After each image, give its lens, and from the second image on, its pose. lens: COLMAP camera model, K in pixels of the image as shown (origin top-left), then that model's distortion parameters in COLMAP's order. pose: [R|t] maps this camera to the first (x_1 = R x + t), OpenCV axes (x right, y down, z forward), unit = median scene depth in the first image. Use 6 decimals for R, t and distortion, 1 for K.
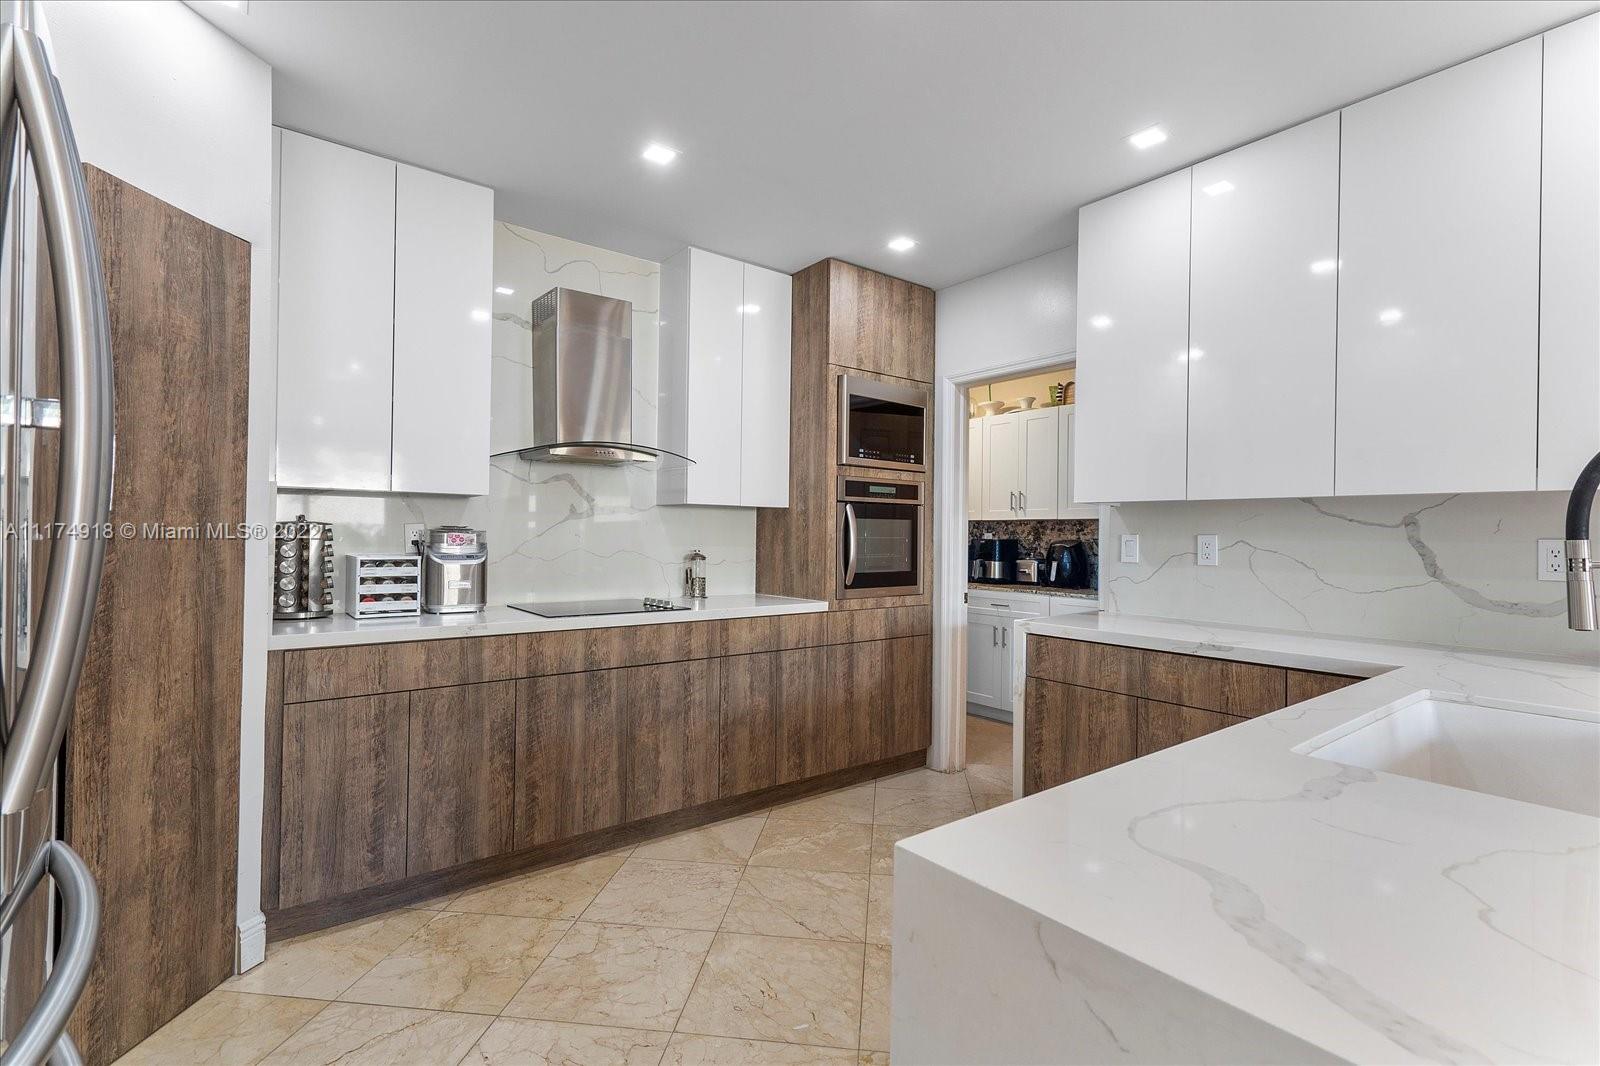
lens RADIAL K [[702.9, 0, 805.8], [0, 702.9, 531.9], [0, 0, 1]] dist [0.002111, 0.000378]
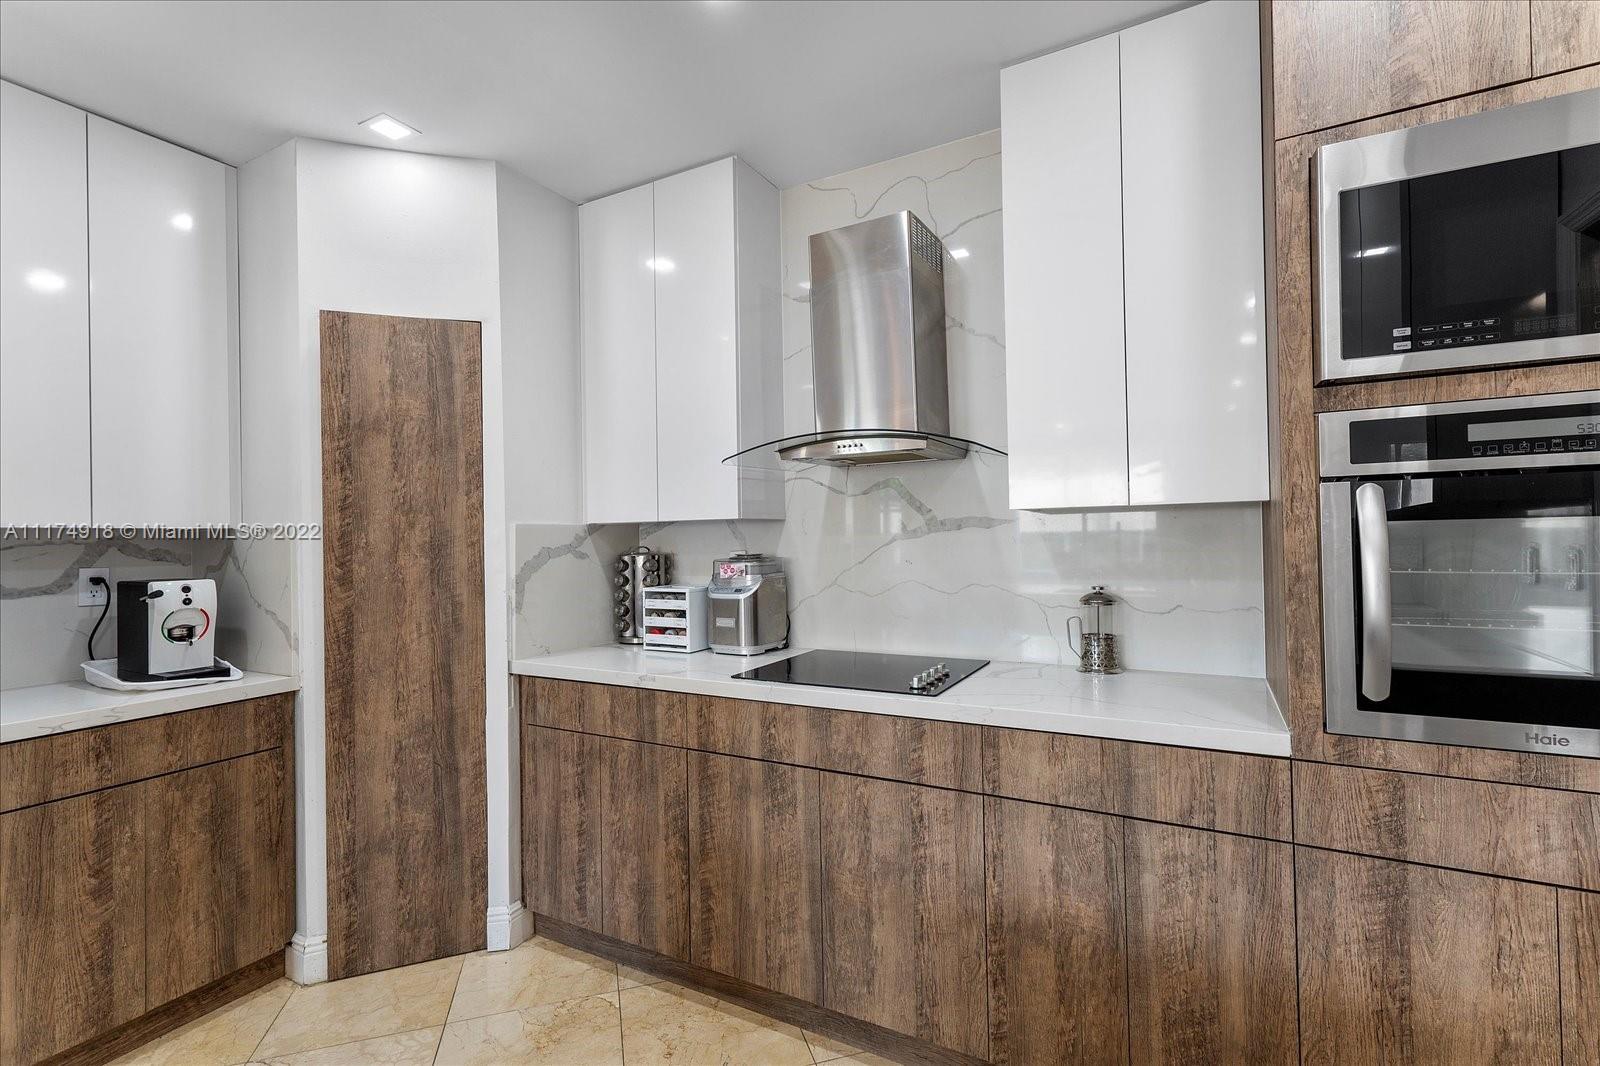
lens RADIAL K [[702.9, 0, 805.8], [0, 702.9, 531.9], [0, 0, 1]] dist [0.002111, 0.000378]
pose [[0.414052, -0.029060, -0.909789, 0.384279], [0.026935, 0.999444, -0.019665, -0.020043], [0.909854, -0.016363, 0.414605, 0.791792]]
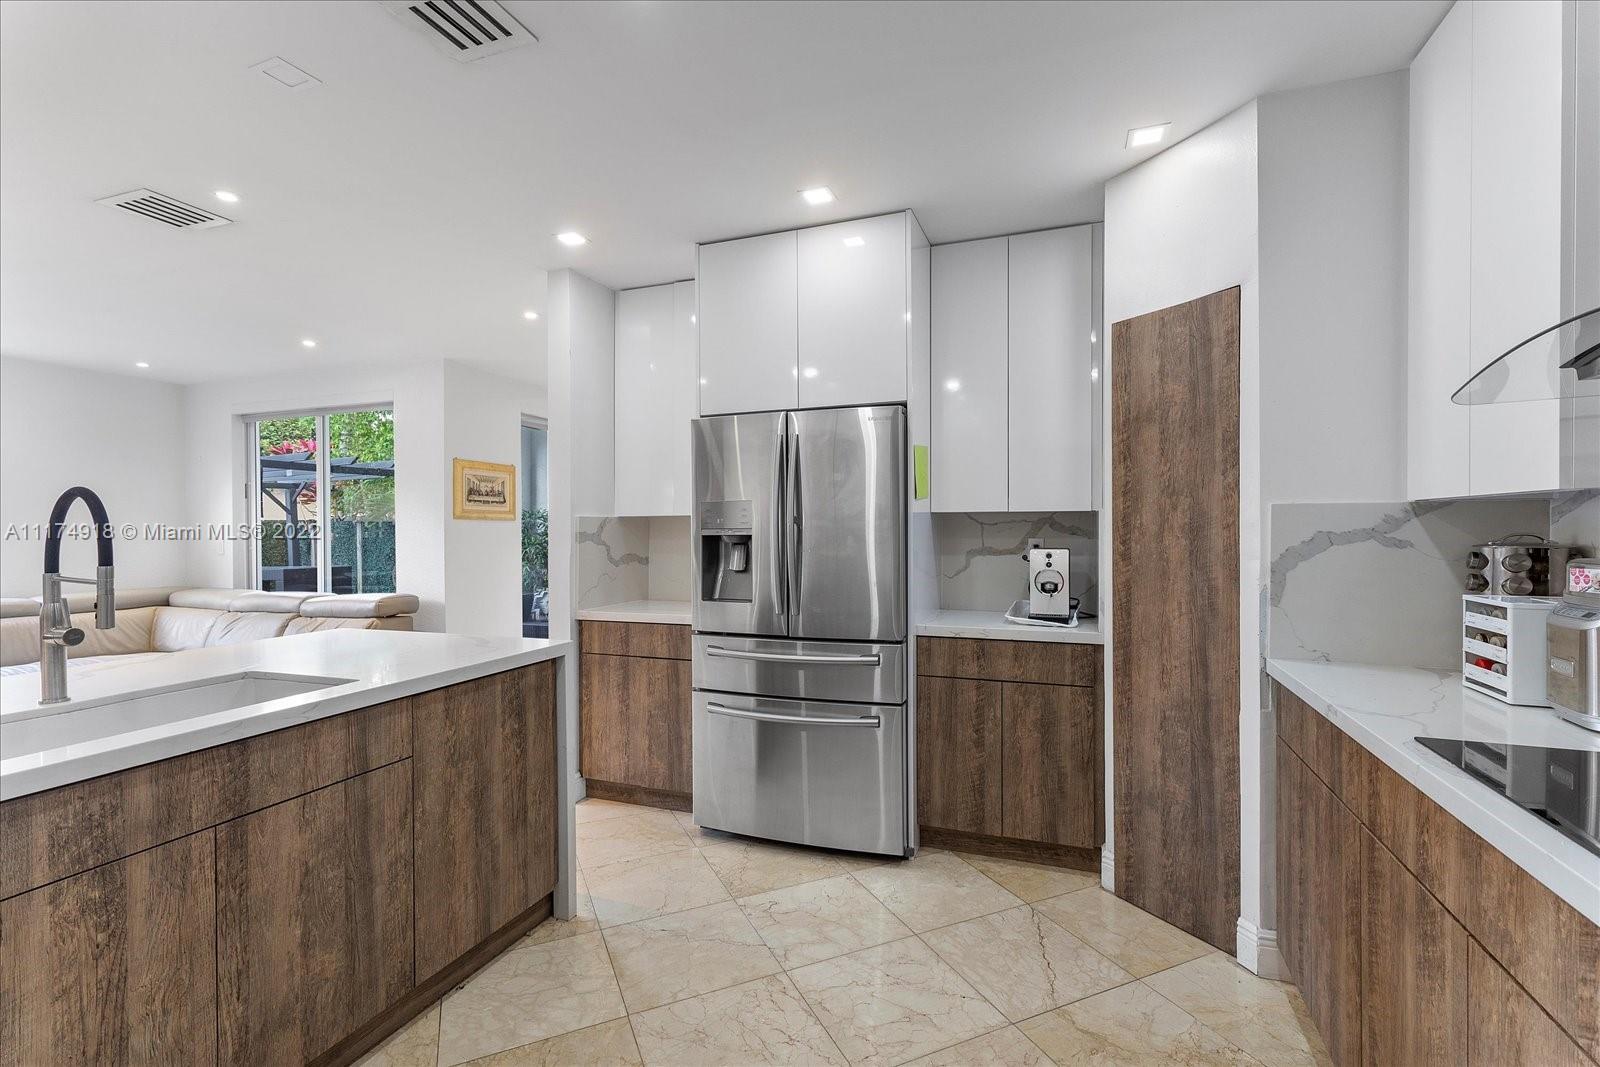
lens RADIAL K [[702.9, 0, 805.8], [0, 702.9, 532.4], [0, 0, 1]] dist [0.002111, 0.000378]
pose [[-0.833506, -0.009746, -0.552424, 0.280720], [-0.008505, 0.999952, -0.004809, -0.017686], [0.552445, 0.000690, -0.833549, 1.207963]]
